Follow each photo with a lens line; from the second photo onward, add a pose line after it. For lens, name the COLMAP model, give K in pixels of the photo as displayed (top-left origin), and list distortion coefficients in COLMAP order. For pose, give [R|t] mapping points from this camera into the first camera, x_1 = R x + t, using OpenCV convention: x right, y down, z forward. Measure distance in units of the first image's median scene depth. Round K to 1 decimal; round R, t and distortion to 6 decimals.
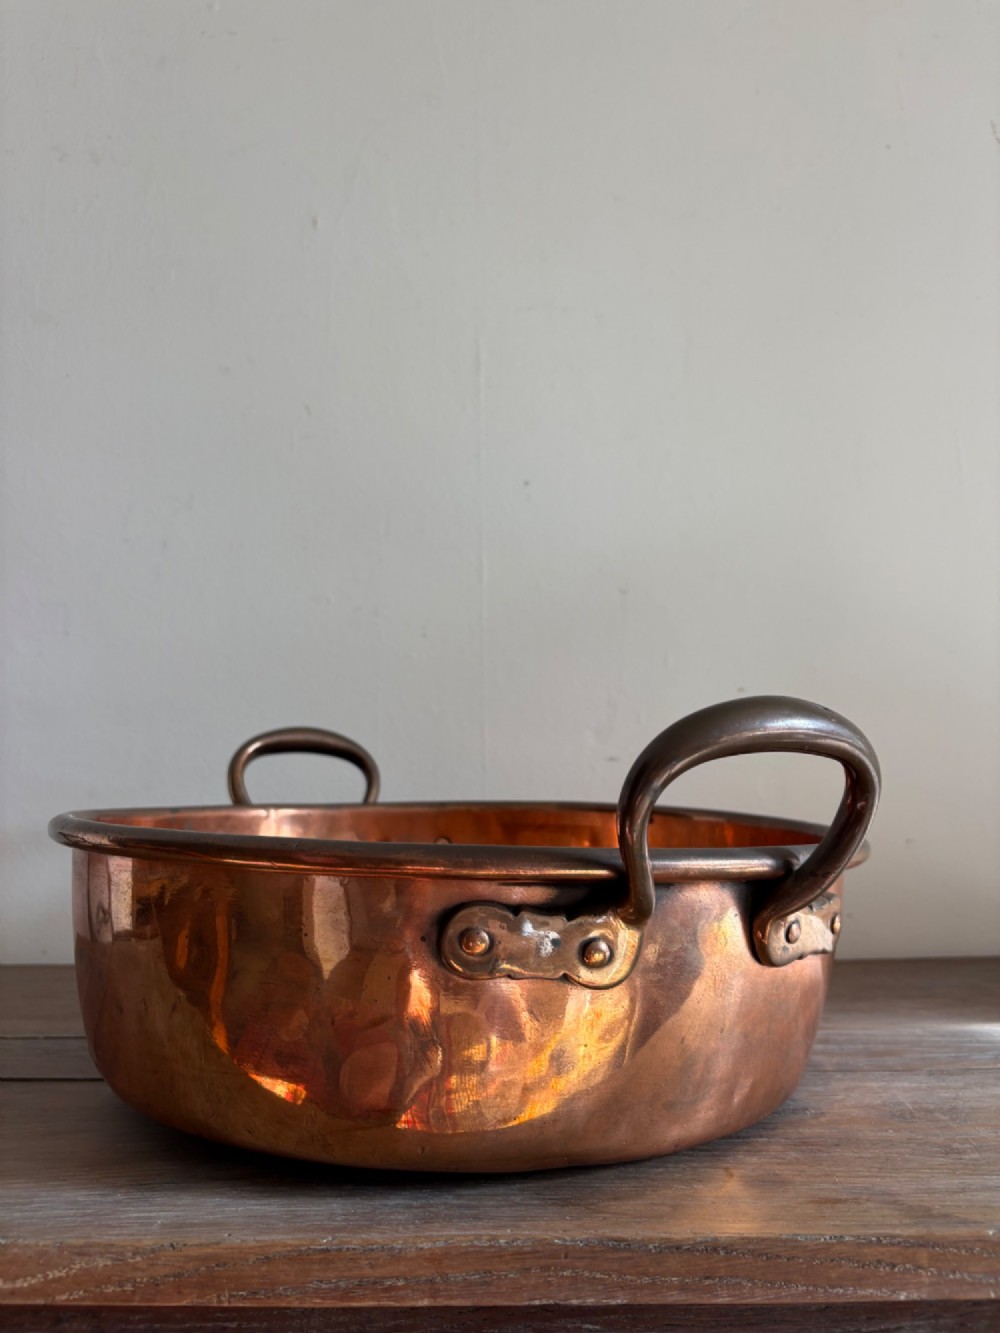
lens RADIAL K [[1027.1, 0, 499.7], [0, 1027.1, 658.0], [0, 0, 1]] dist [0.044244, -0.078970]
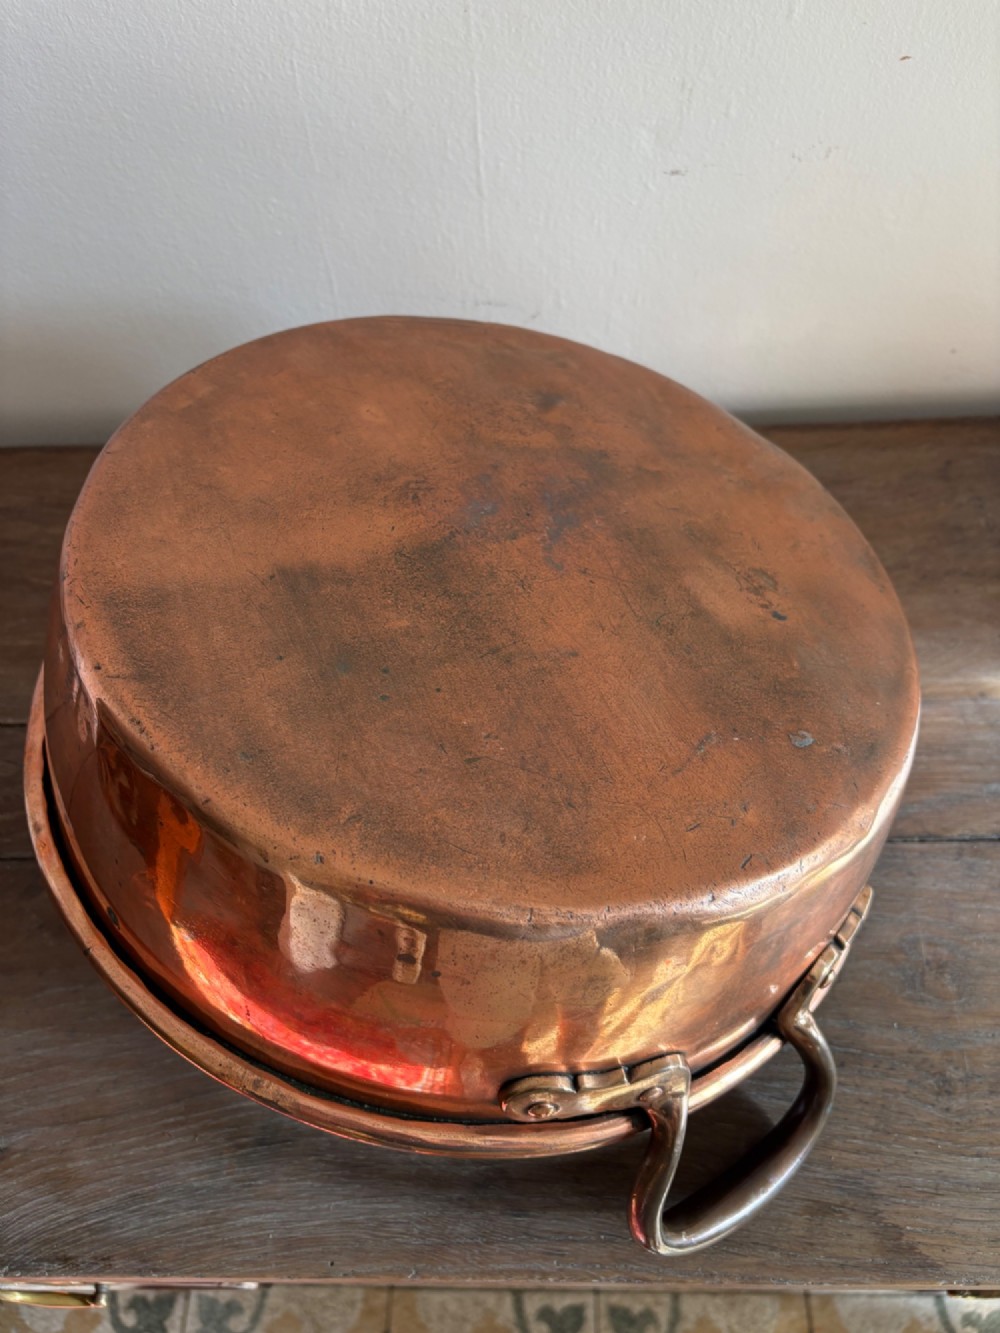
lens RADIAL K [[1023.7, 0, 500.0], [0, 1023.7, 666.5], [0, 0, 1]] dist [0.051204, -0.083051]
pose [[0.999066, -0.039803, -0.016820, -0.008433], [0.032919, 0.448940, 0.892955, -0.858588], [-0.027991, -0.892675, 0.449831, 1.055052]]
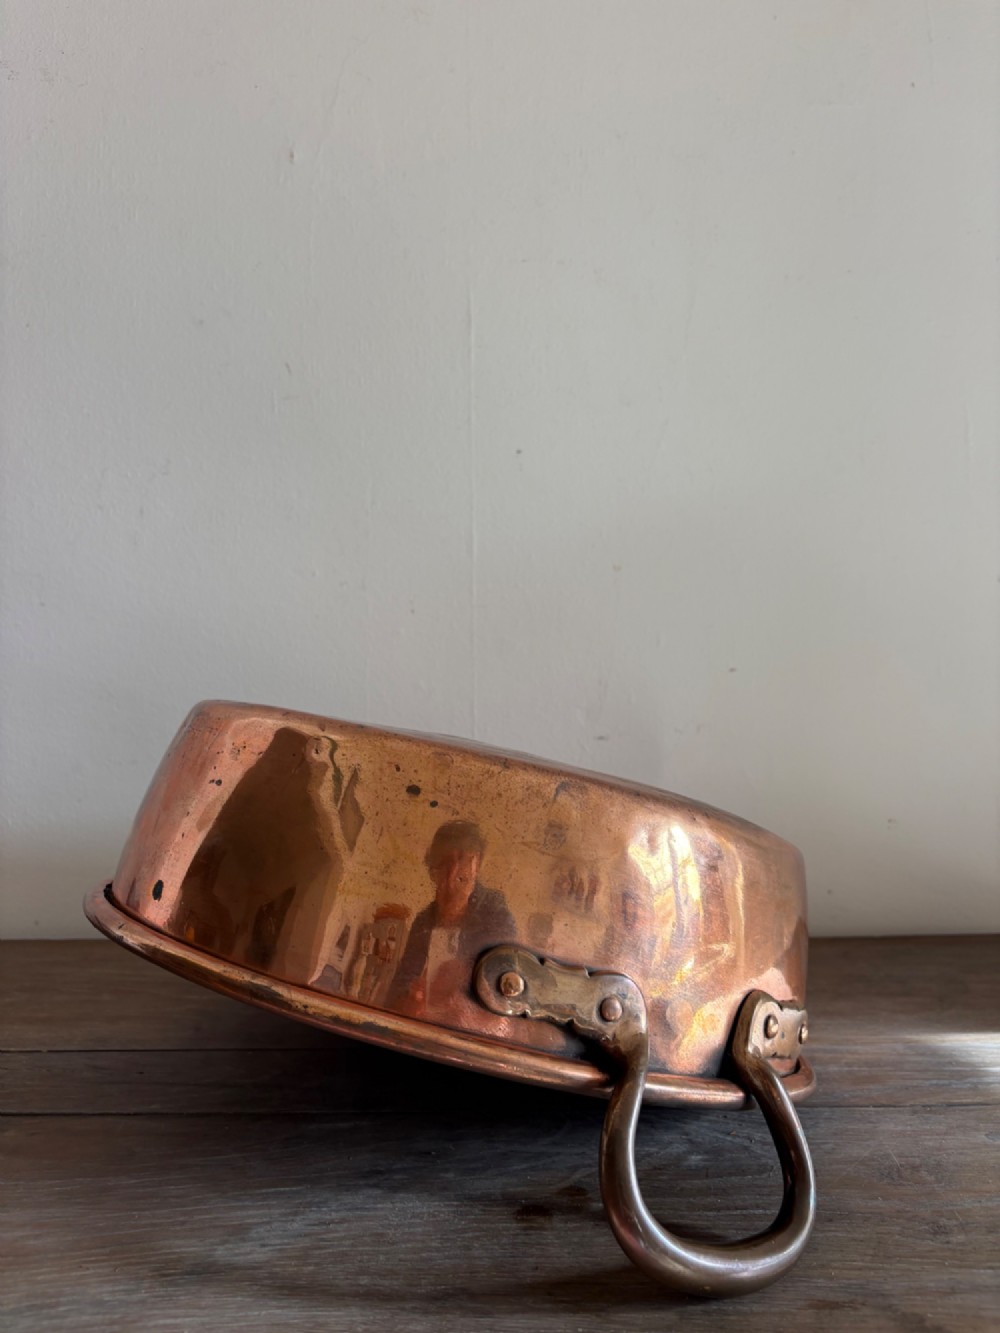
lens RADIAL K [[1022.5, 0, 494.1], [0, 1022.5, 665.9], [0, 0, 1]] dist [0.052150, -0.084488]
pose [[0.999667, 0.005865, 0.025141, -0.050757], [-0.009281, 0.990387, 0.138014, -0.264713], [-0.024089, -0.138201, 0.990111, 0.064390]]
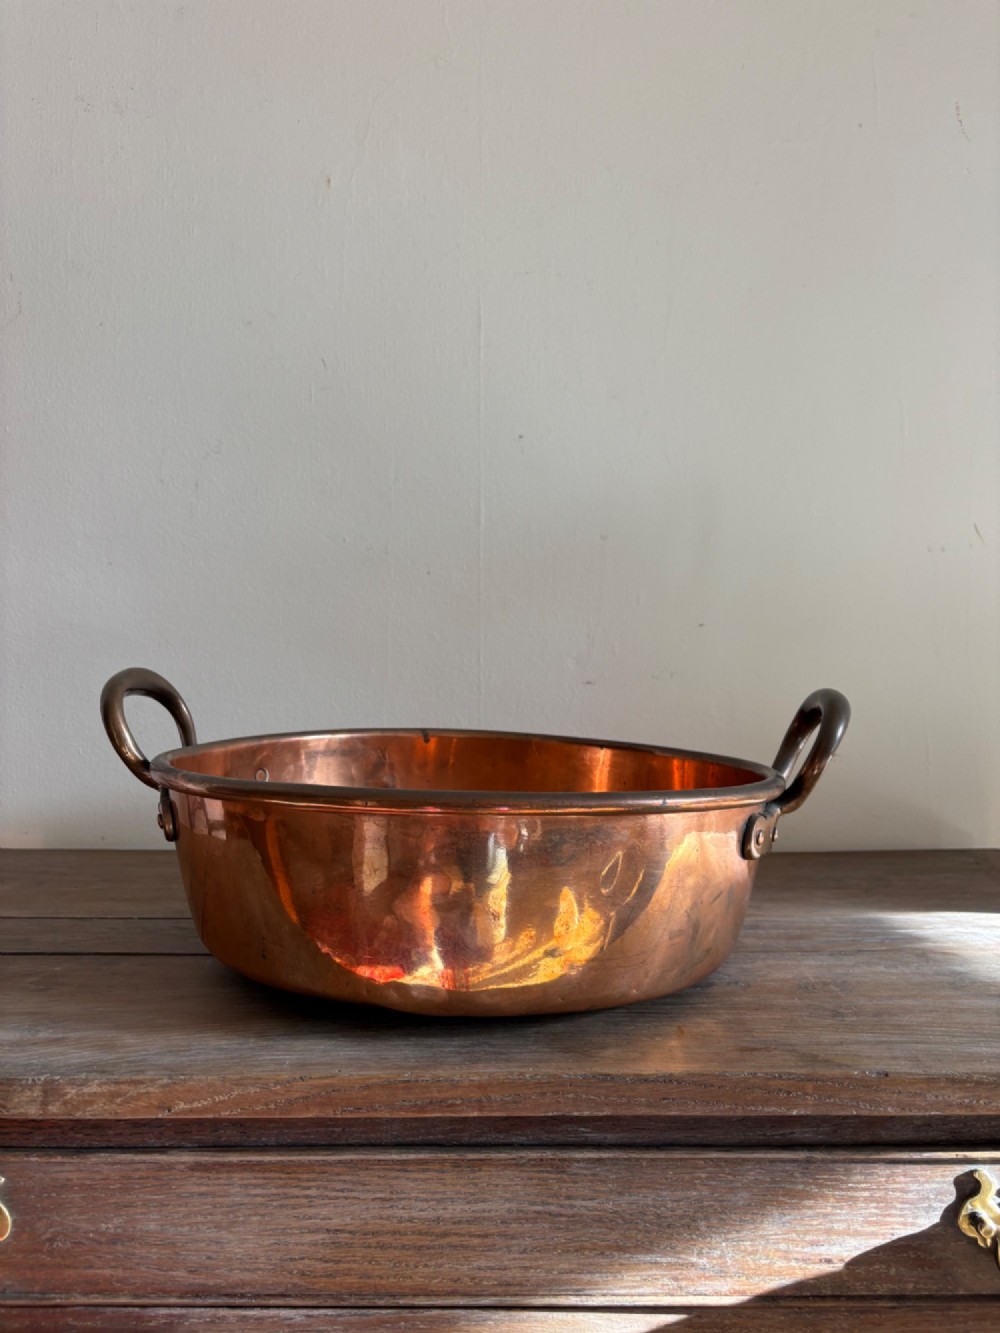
lens RADIAL K [[1020.9, 0, 489.7], [0, 1020.9, 660.0], [0, 0, 1]] dist [0.052598, -0.085579]
pose [[0.999381, 0.014065, 0.032237, -0.102669], [-0.018507, 0.989705, 0.141923, -0.221236], [-0.029909, -0.142431, 0.989353, -0.352745]]
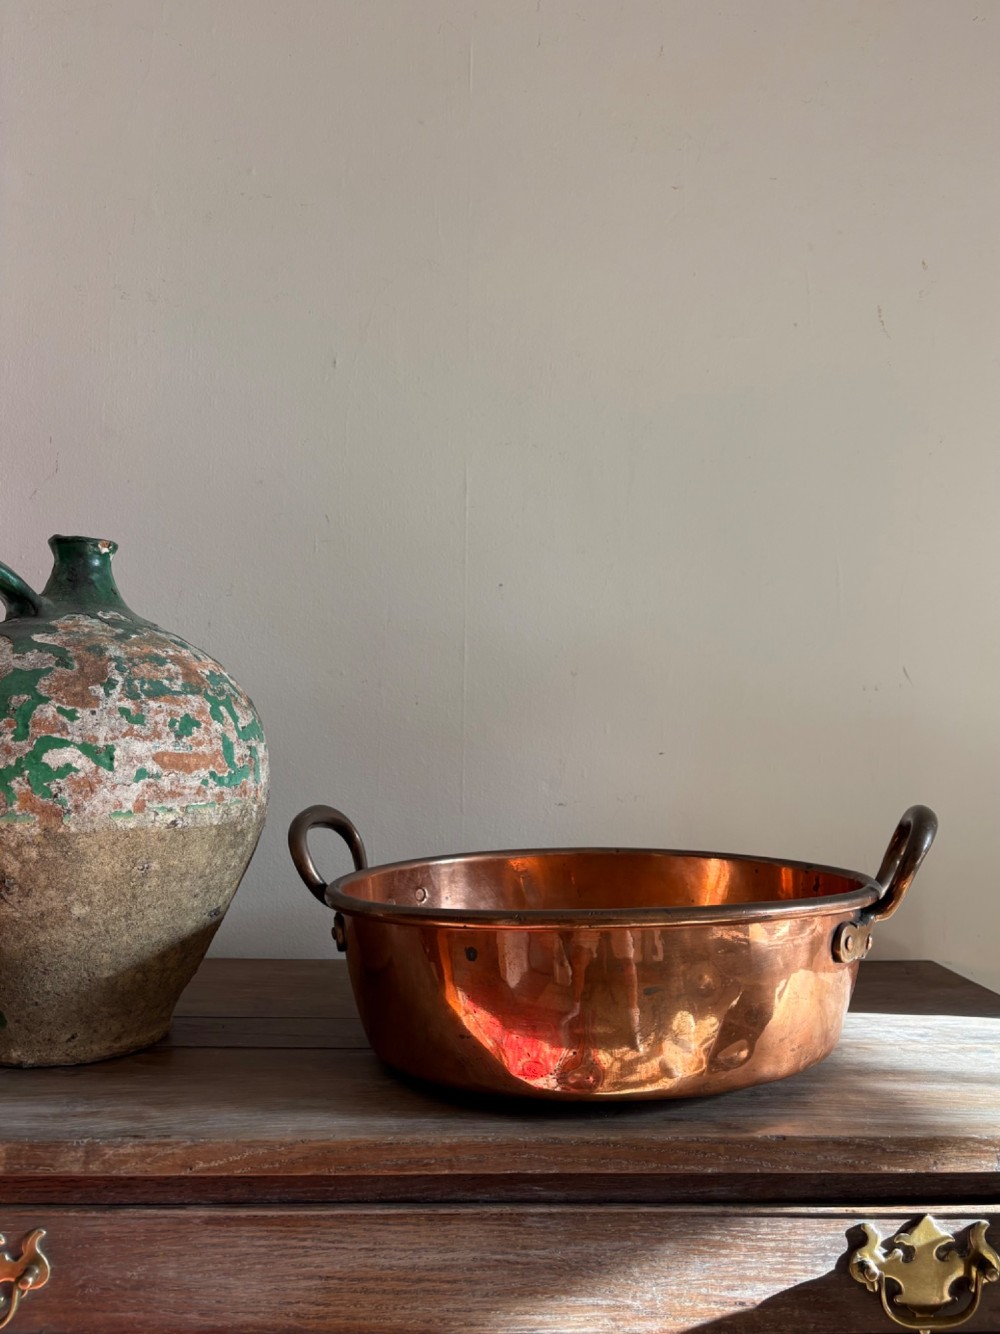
lens RADIAL K [[1048.7, 0, 505.2], [0, 1048.7, 679.2], [0, 0, 1]] dist [0.059142, -0.085648]
pose [[0.998184, 0.027944, 0.053362, -0.087132], [-0.030778, 0.998118, 0.053045, -0.312810], [-0.051780, -0.054591, 0.997165, -0.748737]]
